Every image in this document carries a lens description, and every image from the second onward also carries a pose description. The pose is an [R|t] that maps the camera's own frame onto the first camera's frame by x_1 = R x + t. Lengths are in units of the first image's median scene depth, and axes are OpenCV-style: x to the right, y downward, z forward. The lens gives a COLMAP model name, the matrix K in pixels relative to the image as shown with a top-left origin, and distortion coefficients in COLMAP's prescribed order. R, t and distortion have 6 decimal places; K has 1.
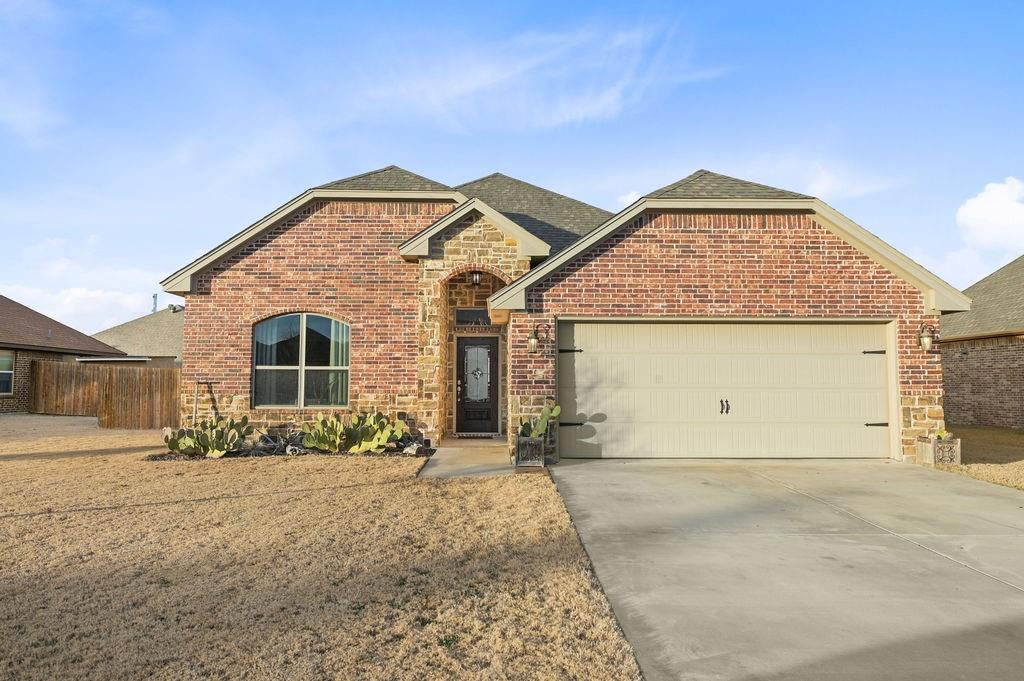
lens RADIAL K [[690.7, 0, 509.6], [0, 690.7, 336.6], [0, 0, 1]] dist [-0.005940, -0.000423]
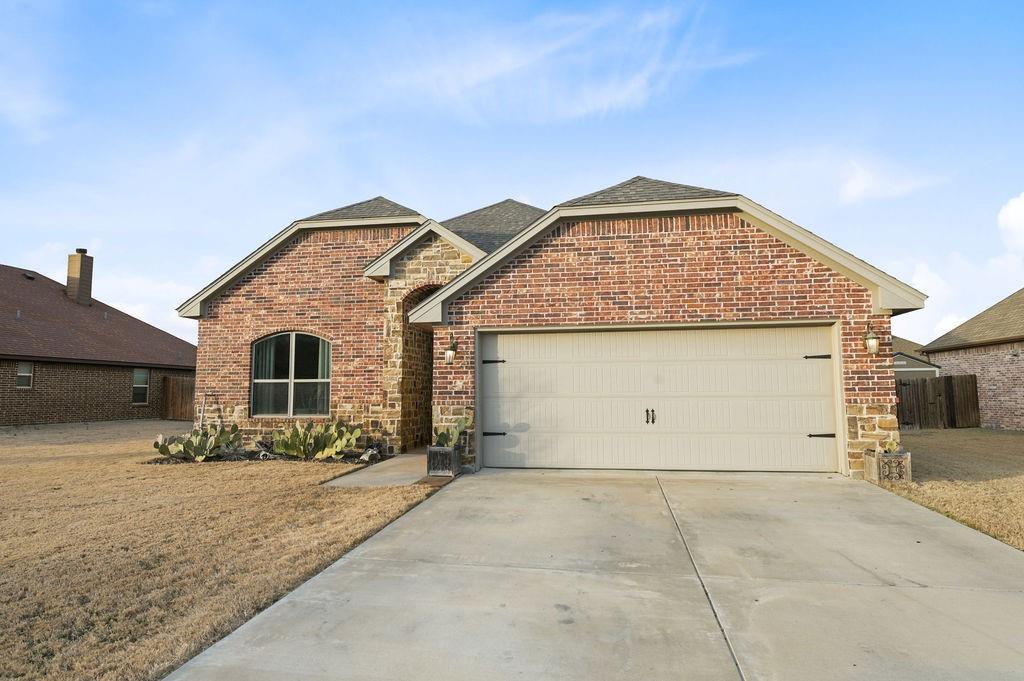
lens RADIAL K [[595.5, 0, 509.4], [0, 595.5, 337.2], [0, 0, 1]] dist [-0.006601, -0.000910]
pose [[0.982073, -0.026105, -0.186686, 0.275098], [0.022107, 0.999480, -0.023464, 0.005959], [0.187201, 0.018916, 0.982139, 0.140951]]
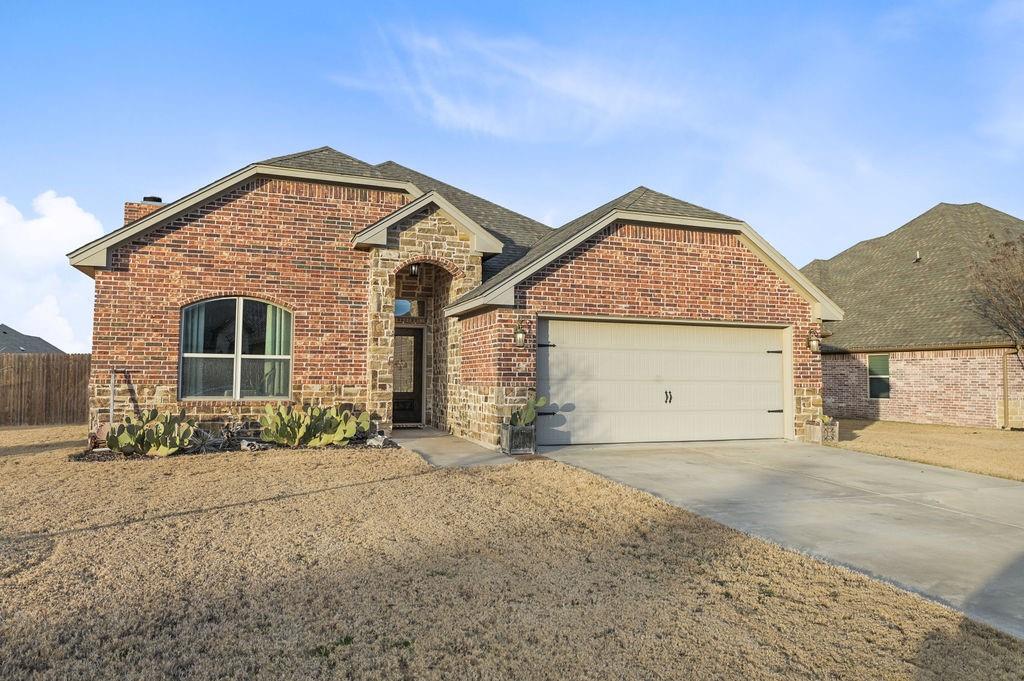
lens RADIAL K [[690.7, 0, 512.8], [0, 690.7, 337.3], [0, 0, 1]] dist [-0.005940, -0.000423]
pose [[0.942219, 0.025554, 0.334021, -0.316686], [-0.030969, 0.999461, 0.010896, -0.002172], [-0.333562, -0.020610, 0.942503, 0.006684]]
